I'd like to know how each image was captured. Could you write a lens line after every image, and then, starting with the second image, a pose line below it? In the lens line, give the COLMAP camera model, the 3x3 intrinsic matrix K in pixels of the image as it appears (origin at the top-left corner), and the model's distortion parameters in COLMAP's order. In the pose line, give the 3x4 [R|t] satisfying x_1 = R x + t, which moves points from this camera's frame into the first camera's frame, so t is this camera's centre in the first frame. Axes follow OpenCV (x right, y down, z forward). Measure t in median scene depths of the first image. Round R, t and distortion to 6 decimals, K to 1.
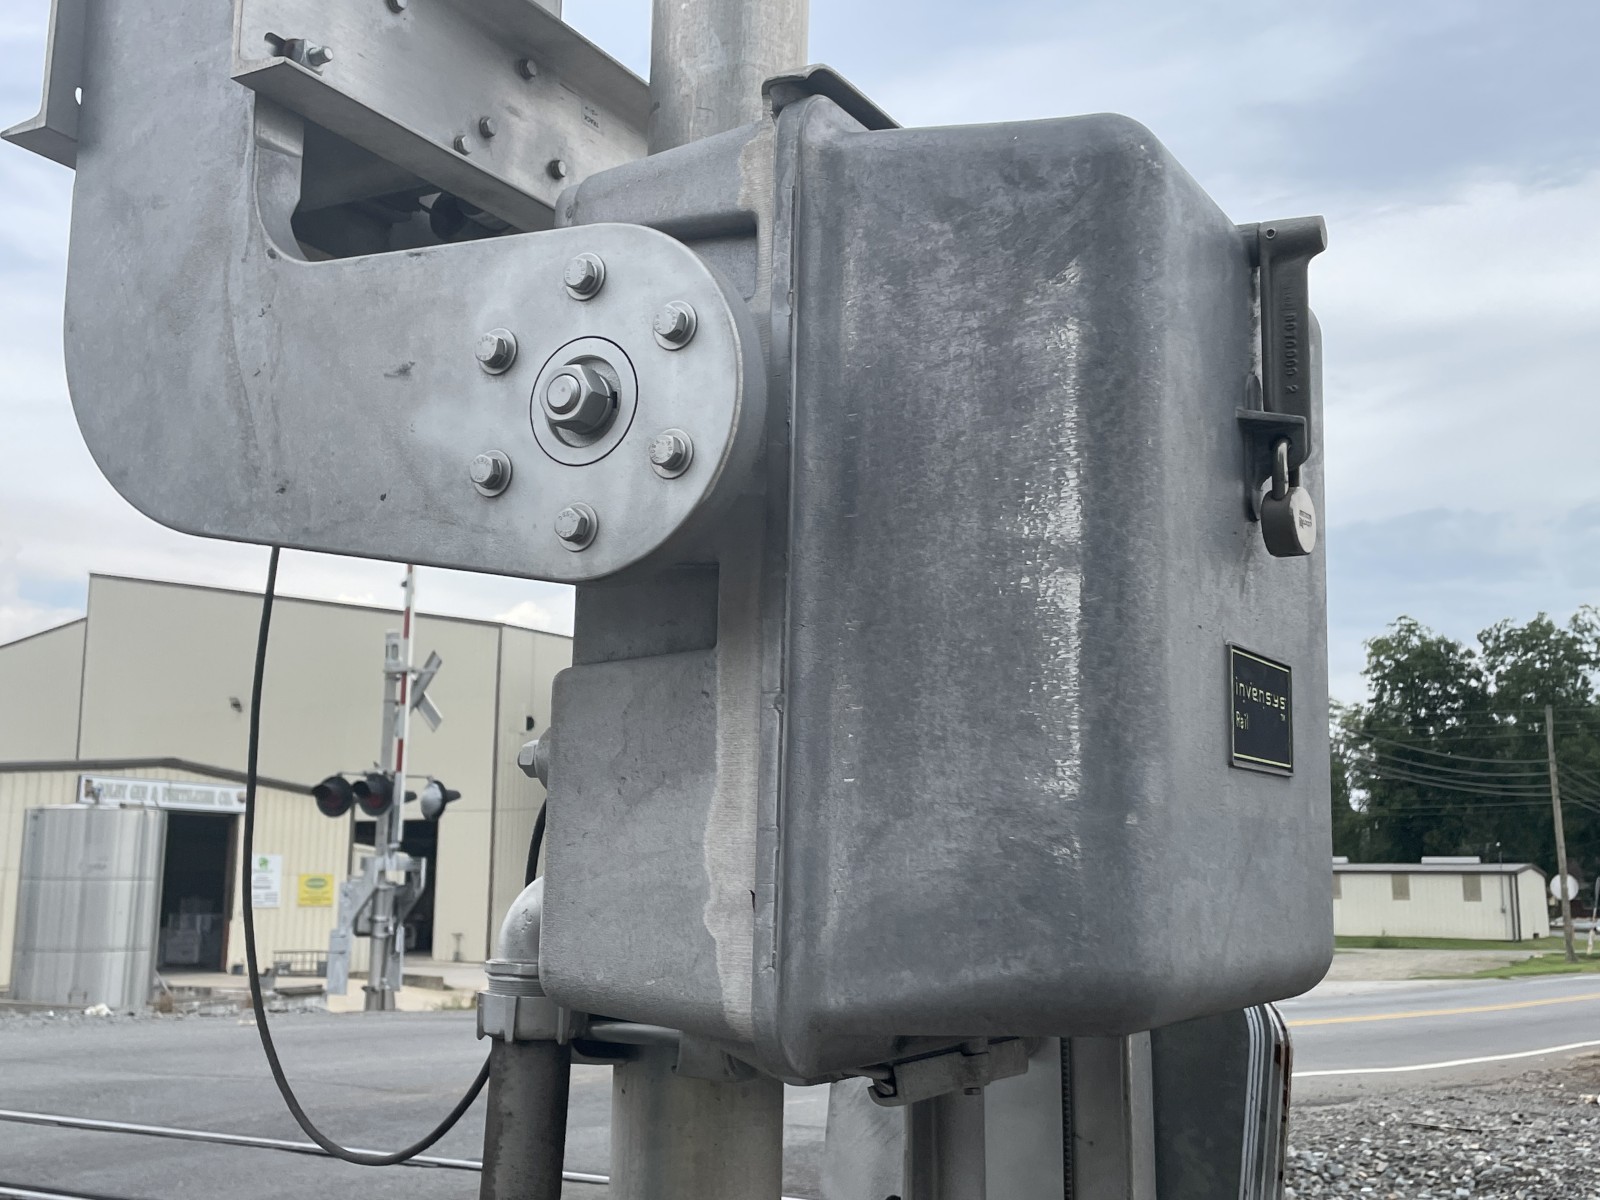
lens RADIAL K [[1776.9, 0, 768.8], [0, 1776.9, 567.0], [0, 0, 1]] dist [0.044811, 0.000000]
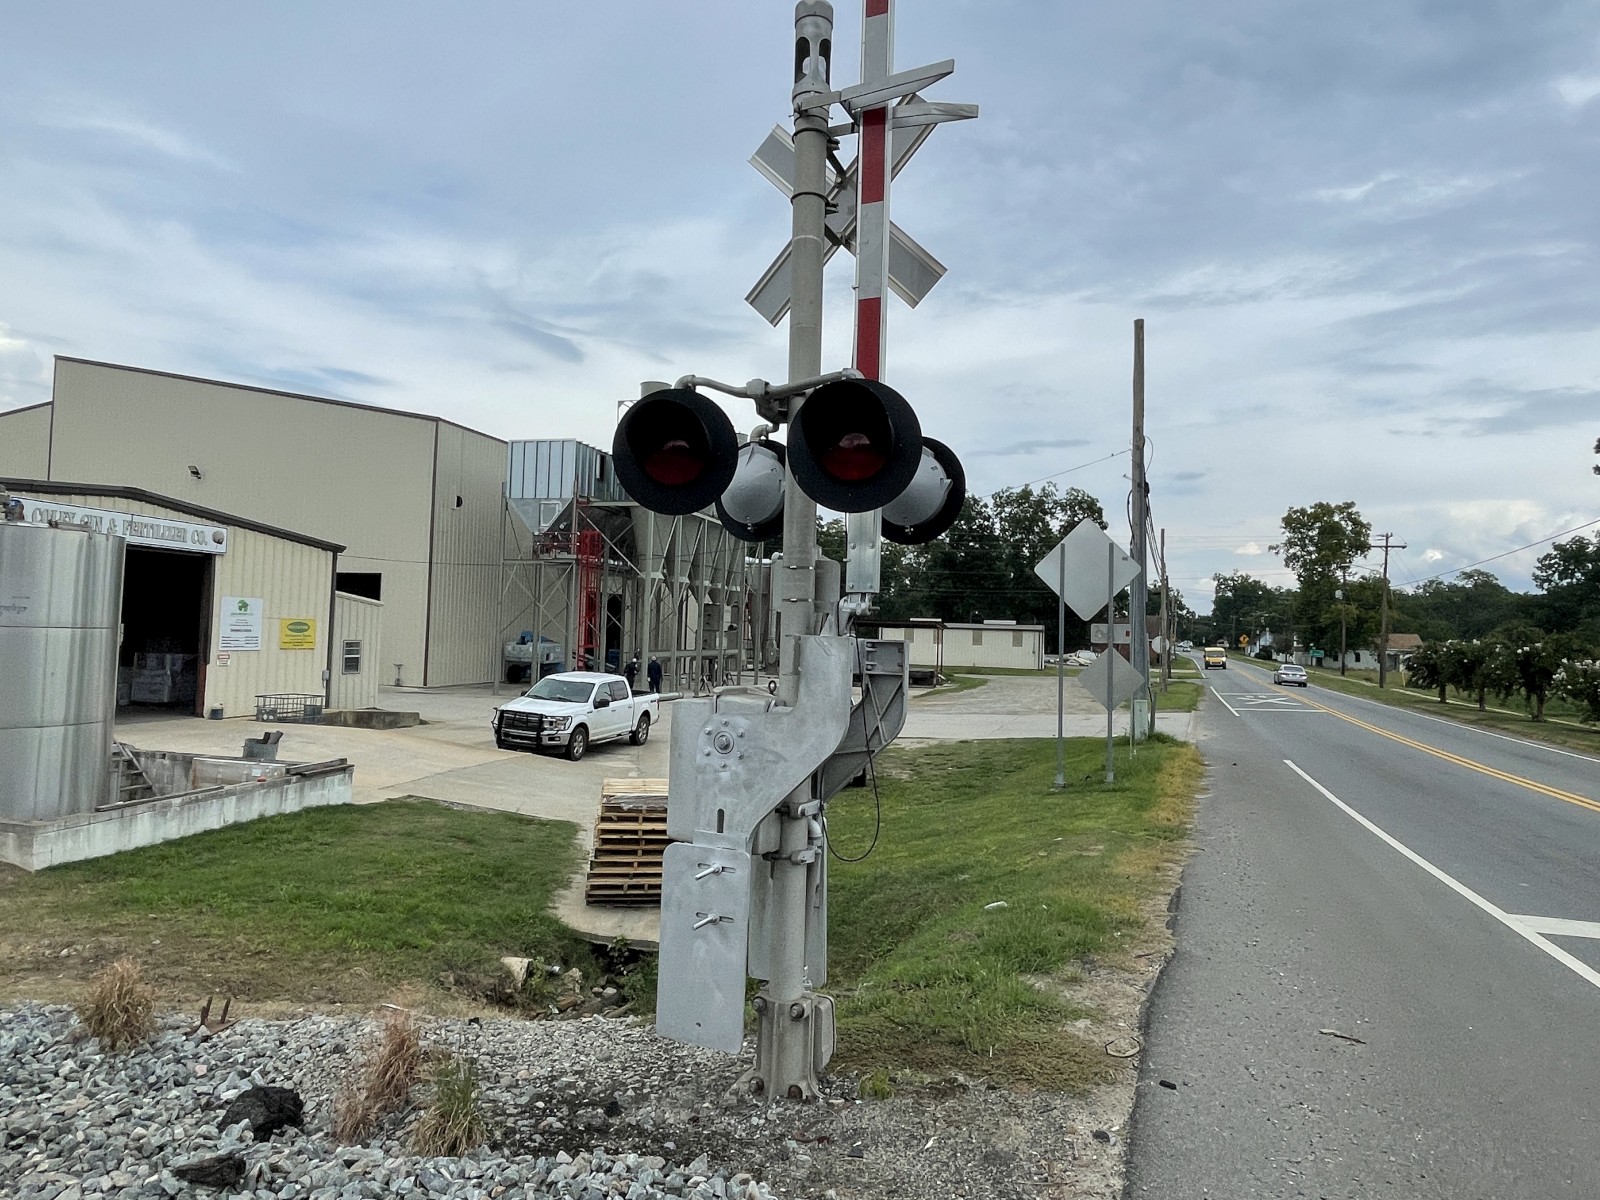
lens RADIAL K [[970.3, 0, 798.6], [0, 970.3, 593.4], [0, 0, 1]] dist [0.008177, 0.001008]
pose [[0.960764, 0.035281, 0.275113, -0.092500], [-0.074386, 0.988317, 0.133029, 0.043871], [-0.267206, -0.148274, 0.952164, 0.277142]]
